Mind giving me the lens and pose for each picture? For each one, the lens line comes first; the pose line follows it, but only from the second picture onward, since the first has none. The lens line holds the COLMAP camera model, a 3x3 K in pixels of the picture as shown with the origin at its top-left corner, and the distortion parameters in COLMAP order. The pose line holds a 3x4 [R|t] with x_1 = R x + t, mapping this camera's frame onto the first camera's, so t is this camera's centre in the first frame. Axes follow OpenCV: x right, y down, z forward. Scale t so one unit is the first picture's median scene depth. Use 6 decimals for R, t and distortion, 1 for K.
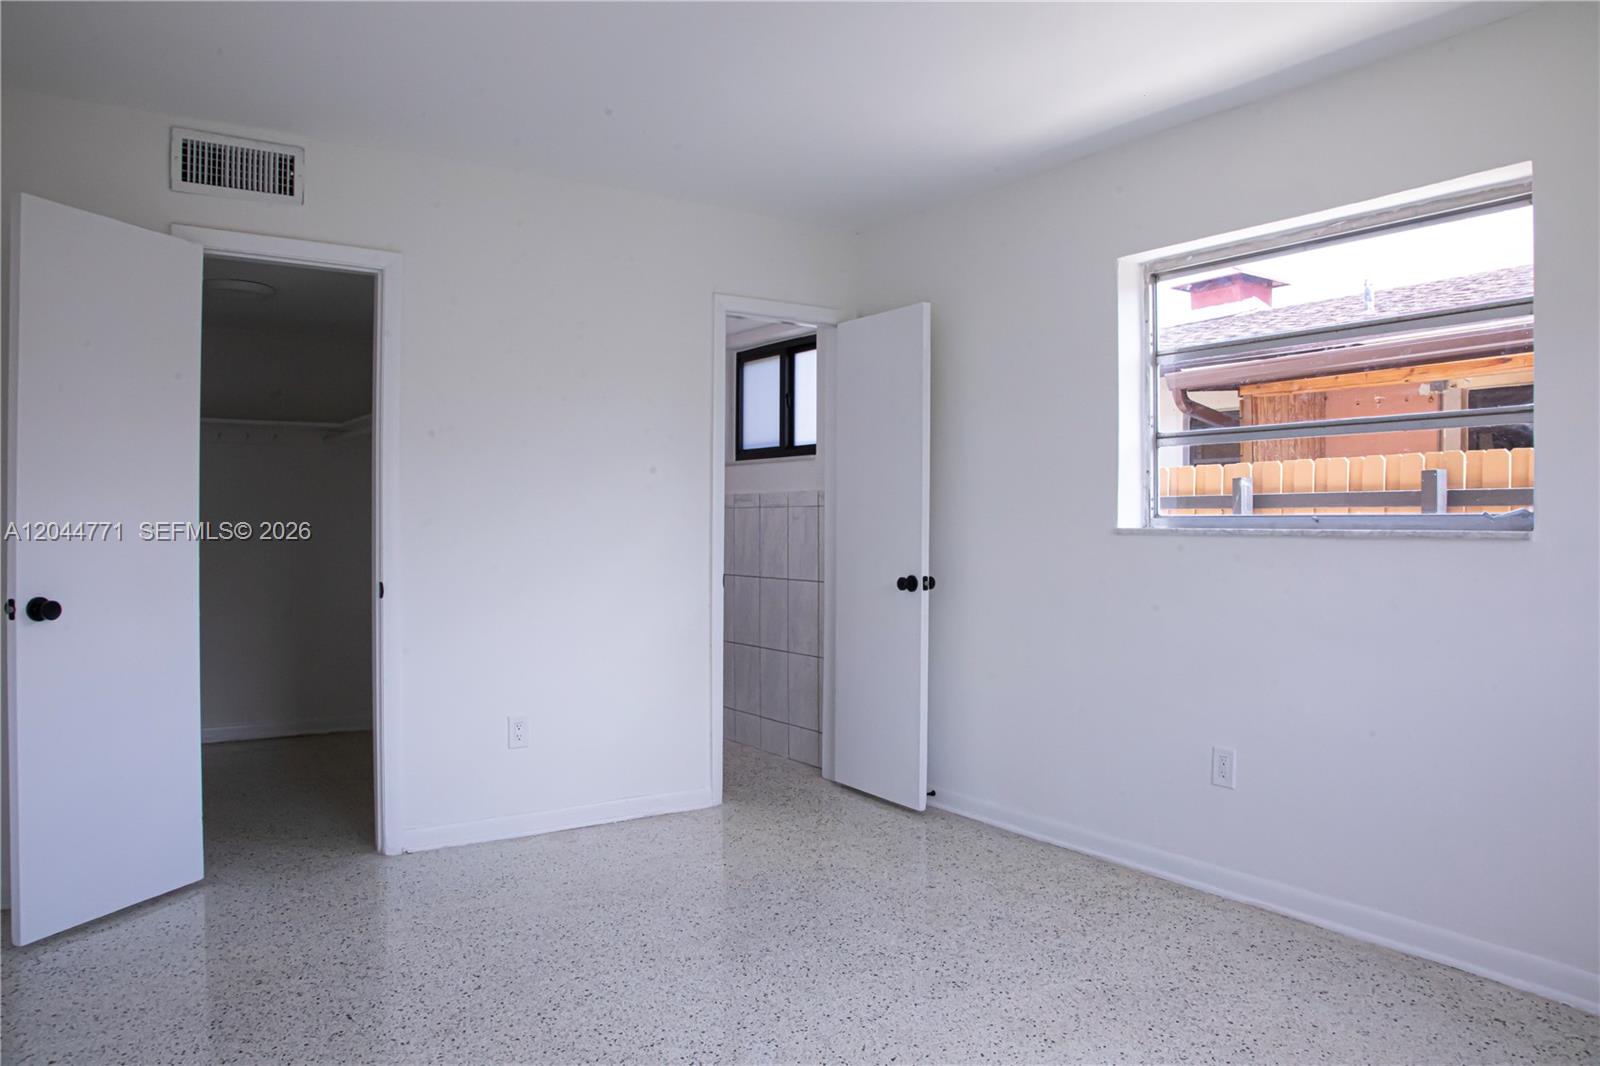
lens RADIAL K [[1096.6, 0, 823.0], [0, 1096.6, 529.7], [0, 0, 1]] dist [-0.006302, -0.002194]
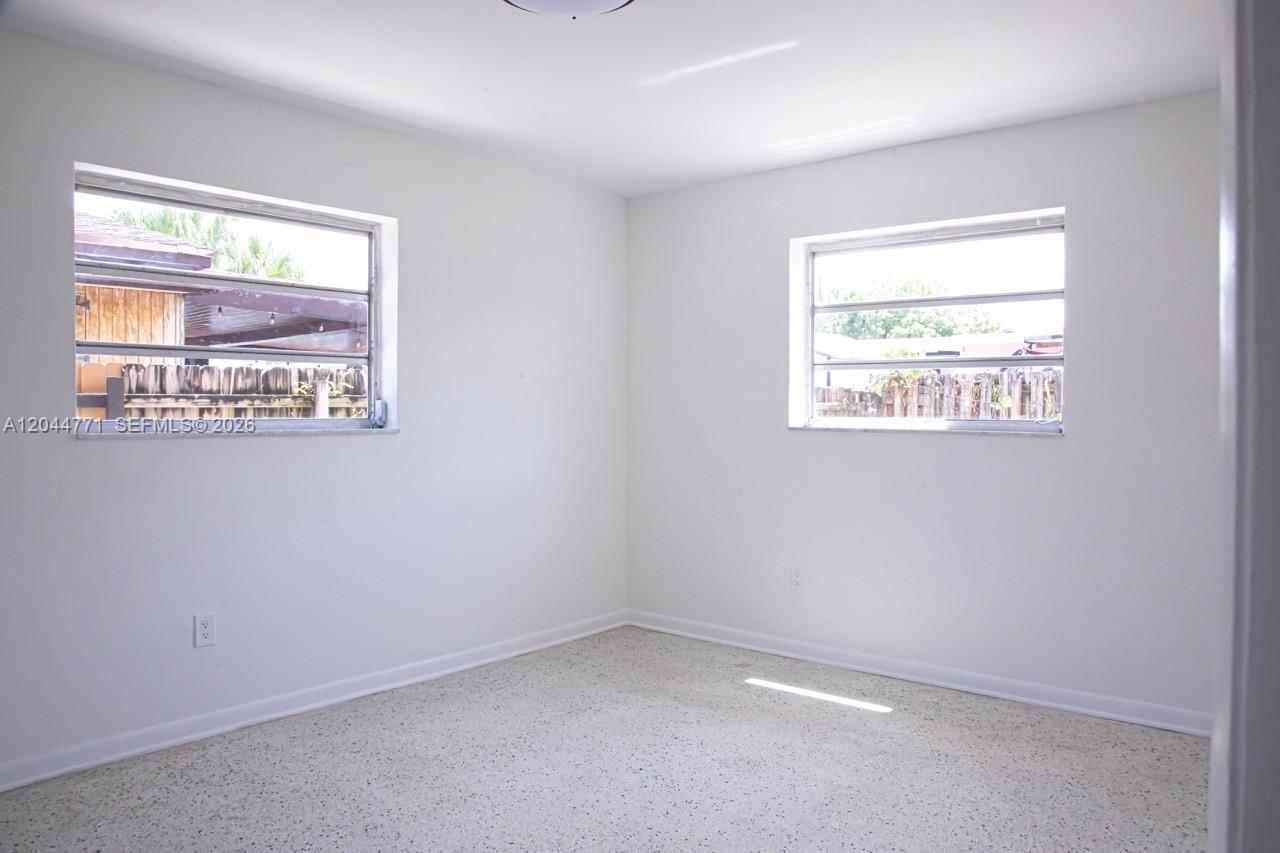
lens RADIAL K [[877.2, 0, 658.4], [0, 877.2, 423.8], [0, 0, 1]] dist [-0.006302, -0.002194]
pose [[-0.219420, -0.008439, 0.975594, -0.759292], [0.008630, 0.999907, 0.010590, -0.015566], [-0.975592, 0.010743, -0.219327, 0.816868]]
